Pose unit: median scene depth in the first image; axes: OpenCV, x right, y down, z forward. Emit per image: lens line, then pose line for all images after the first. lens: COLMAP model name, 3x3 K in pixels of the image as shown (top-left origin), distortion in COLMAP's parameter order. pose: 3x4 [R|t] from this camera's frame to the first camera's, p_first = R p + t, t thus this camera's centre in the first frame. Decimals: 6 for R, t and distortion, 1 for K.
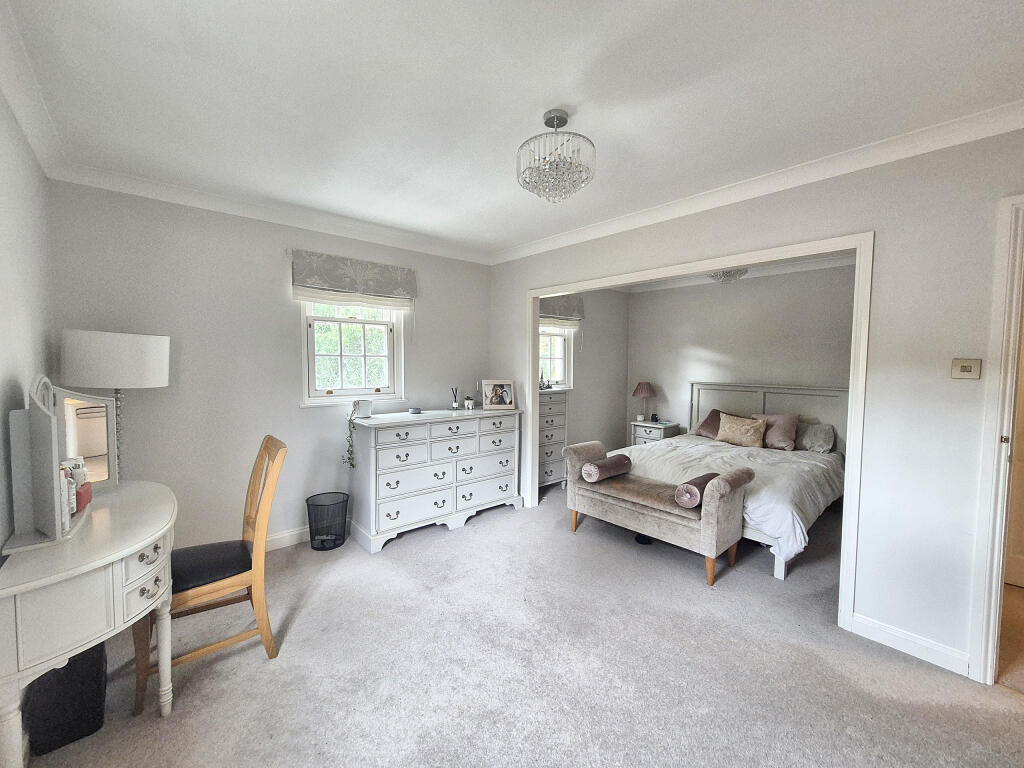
lens RADIAL K [[414.0, 0, 512.2], [0, 414.0, 383.7], [0, 0, 1]] dist [0.002064, 0.000443]
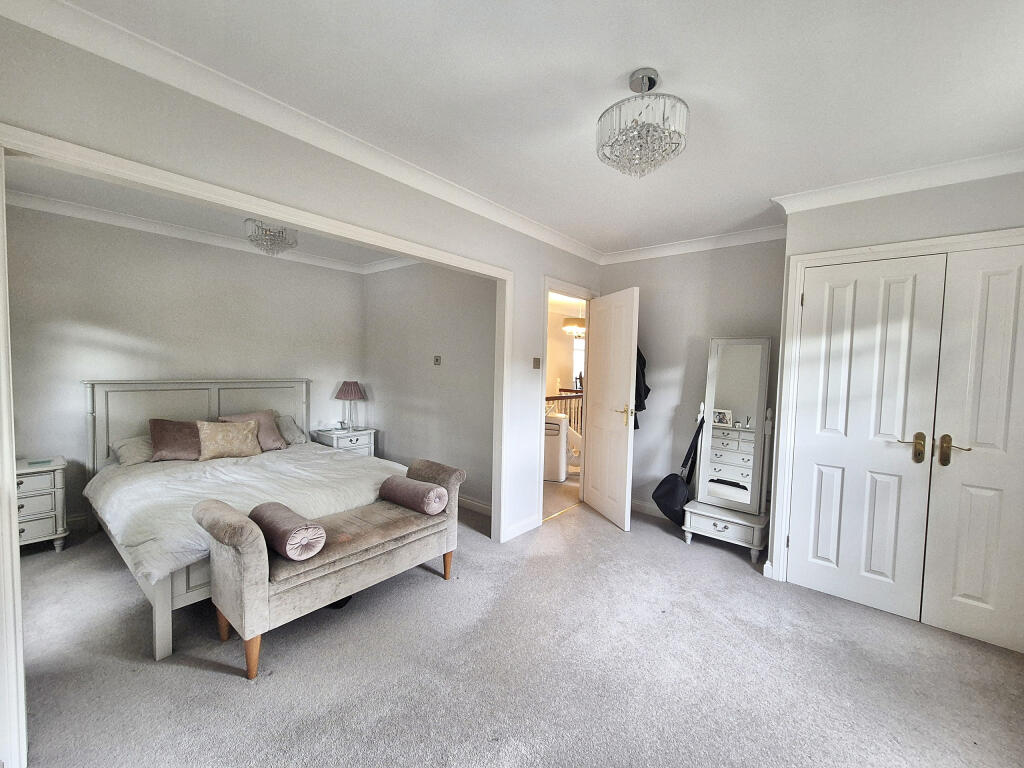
lens RADIAL K [[414.0, 0, 511.7], [0, 414.0, 386.1], [0, 0, 1]] dist [0.002064, 0.000443]
pose [[-0.151304, -0.059659, 0.986685, -0.292525], [0.026248, 0.997583, 0.064343, -0.022994], [-0.988139, 0.035634, -0.149372, 0.561630]]
